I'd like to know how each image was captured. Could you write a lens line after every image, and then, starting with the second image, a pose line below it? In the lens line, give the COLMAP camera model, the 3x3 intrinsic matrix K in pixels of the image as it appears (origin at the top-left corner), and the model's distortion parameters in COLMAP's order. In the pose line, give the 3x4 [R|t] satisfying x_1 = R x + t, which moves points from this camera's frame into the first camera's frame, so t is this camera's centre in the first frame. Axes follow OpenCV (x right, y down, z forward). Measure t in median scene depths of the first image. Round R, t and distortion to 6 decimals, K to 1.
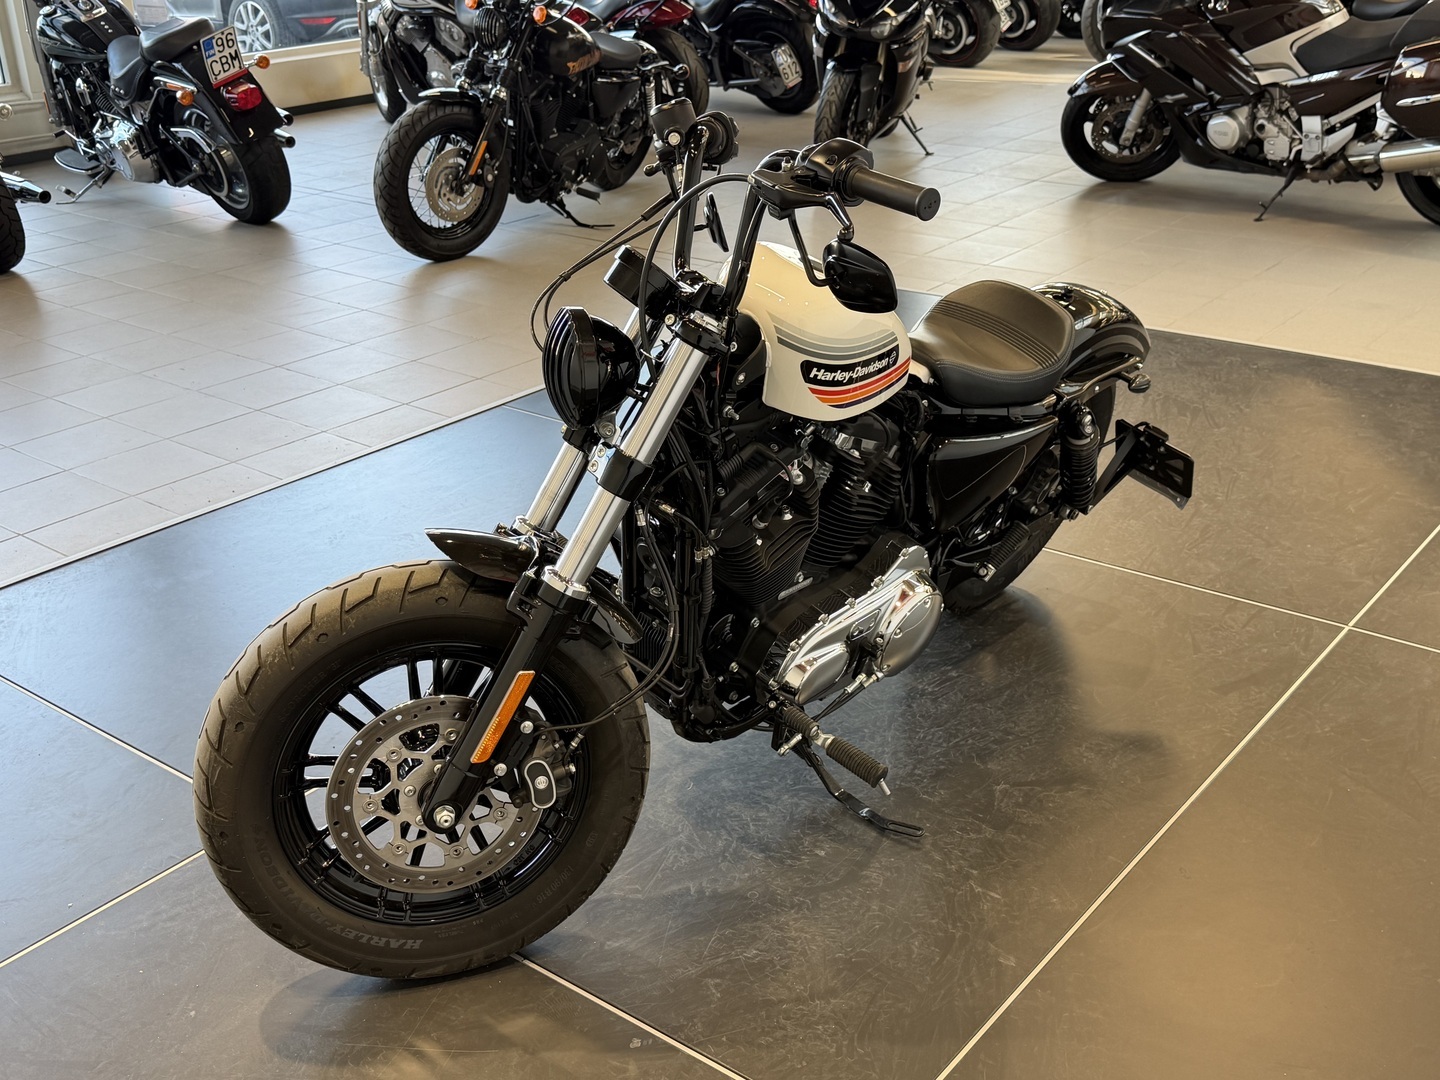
lens RADIAL K [[1584.9, 0, 720.0], [0, 1584.9, 540.0], [0, 0, 1]] dist [0.812817, 0.000355]
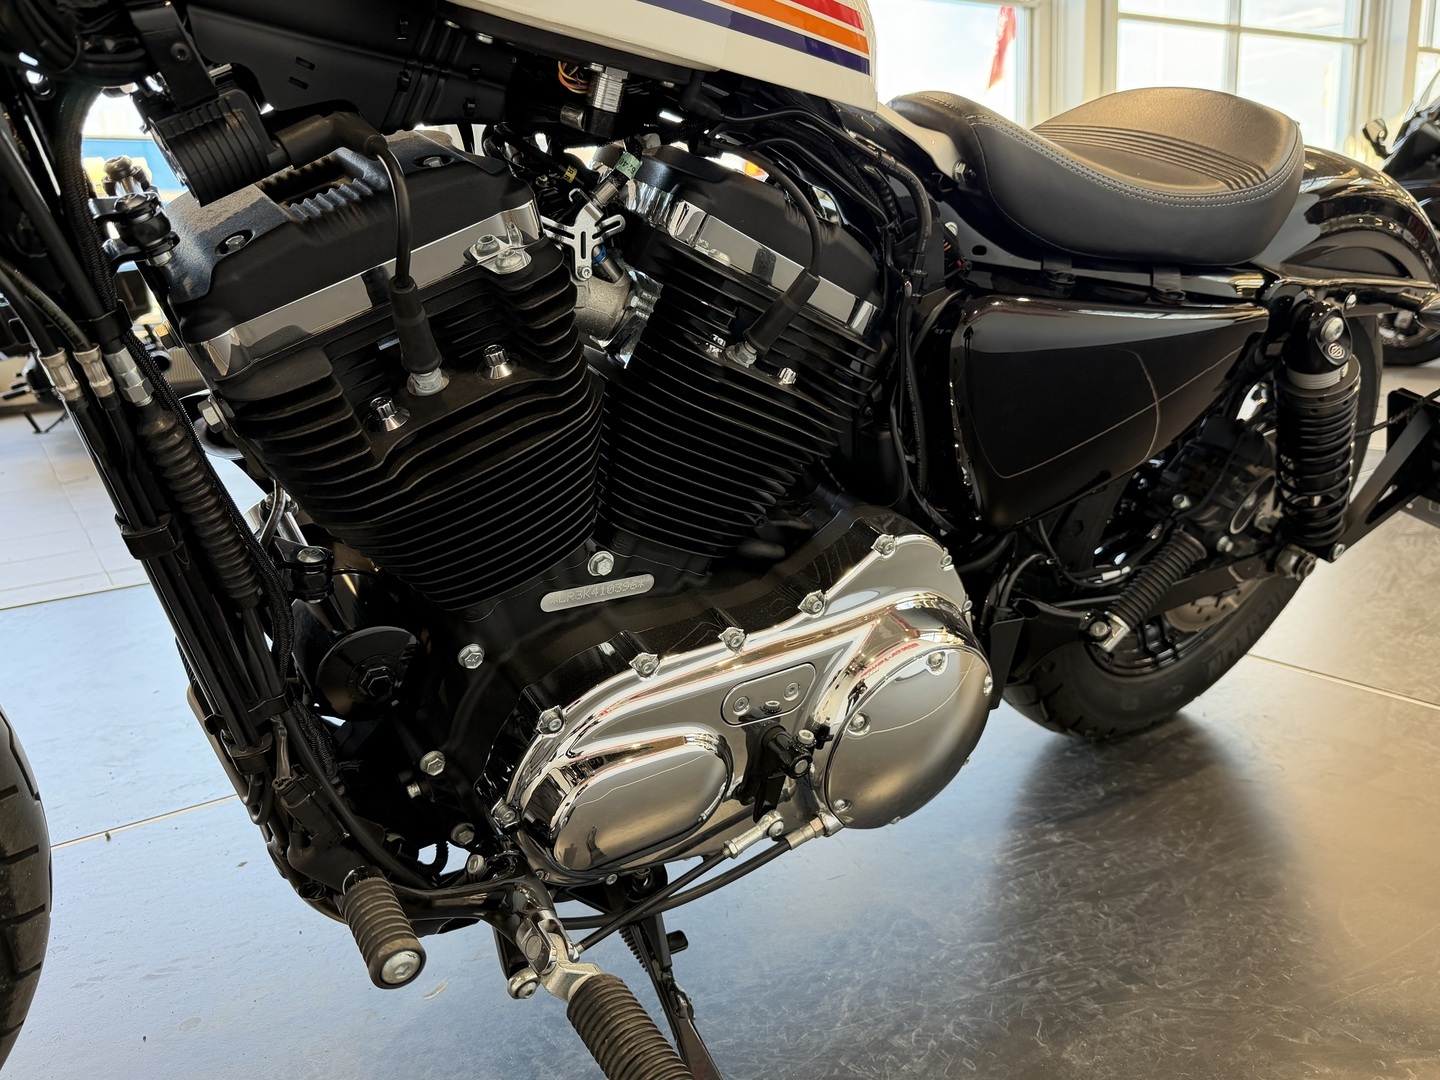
lens RADIAL K [[1255.5, 0, 720.0], [0, 1255.5, 540.0], [0, 0, 1]] dist [0.153952, 0.201141]
pose [[0.969384, 0.058934, -0.238373, 0.136495], [-0.088751, 0.989235, -0.116350, 0.045509], [0.228950, 0.133944, 0.964179, 0.567803]]
